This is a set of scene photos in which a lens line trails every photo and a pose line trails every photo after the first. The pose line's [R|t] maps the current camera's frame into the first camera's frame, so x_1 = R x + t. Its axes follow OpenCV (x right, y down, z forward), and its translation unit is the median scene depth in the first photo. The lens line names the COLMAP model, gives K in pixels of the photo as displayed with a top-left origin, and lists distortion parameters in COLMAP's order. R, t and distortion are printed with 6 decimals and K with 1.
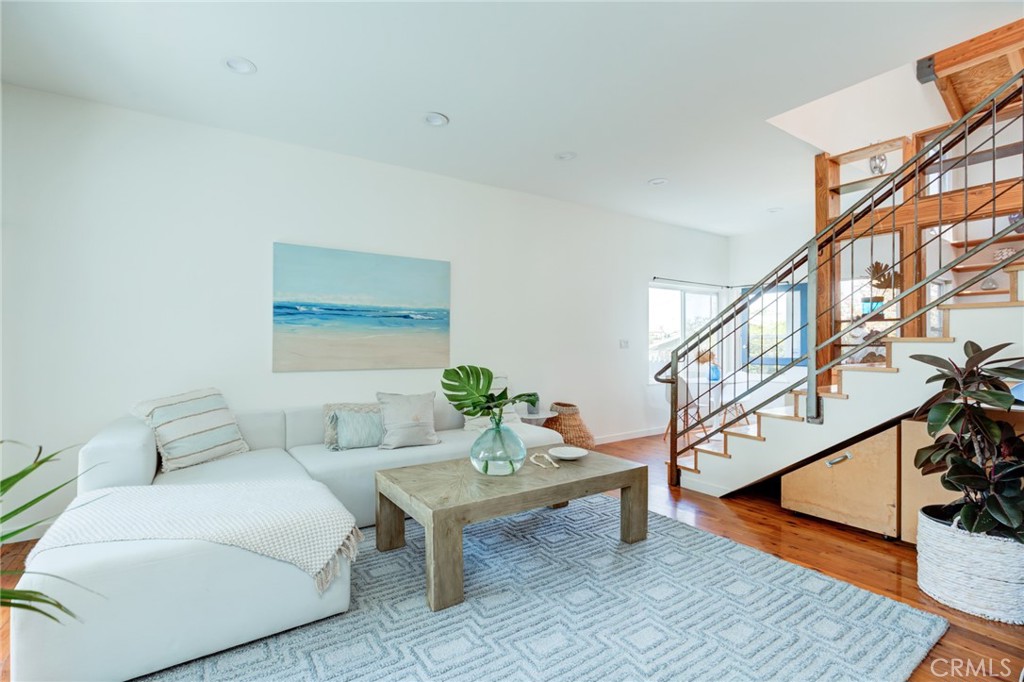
lens RADIAL K [[468.1, 0, 512.0], [0, 468.1, 341.0], [0, 0, 1]] dist [-0.023774, 0.008668]
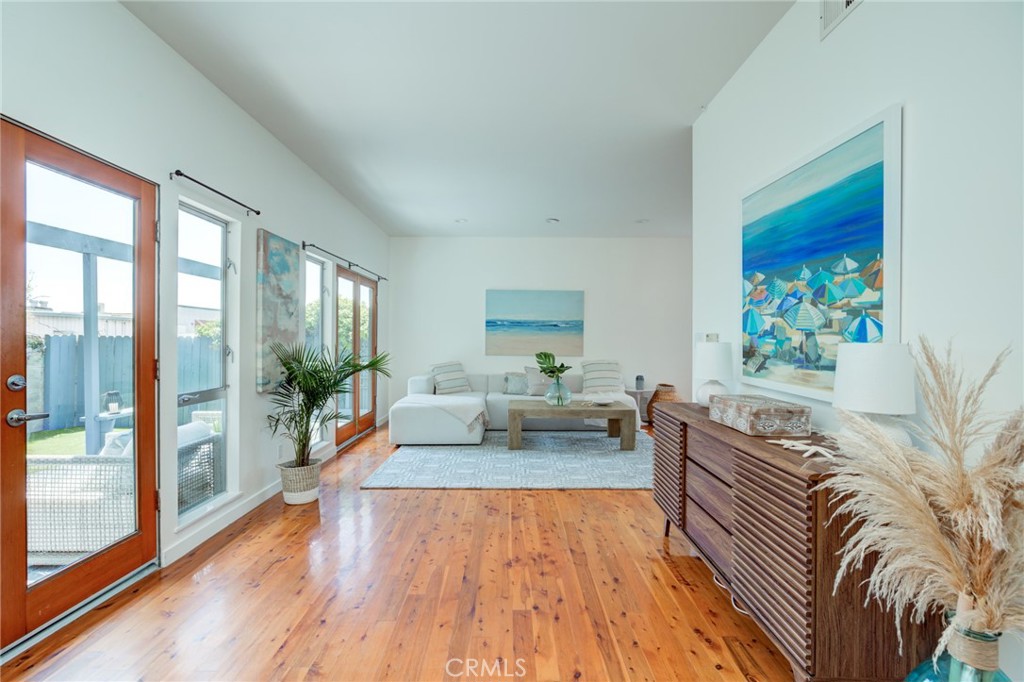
lens RADIAL K [[468.1, 0, 512.0], [0, 468.1, 341.0], [0, 0, 1]] dist [-0.023774, 0.008668]
pose [[0.831910, 0.008184, -0.554851, 0.694173], [-0.003785, 0.999952, 0.009074, -0.011947], [0.554898, -0.005449, 0.831900, -0.603409]]
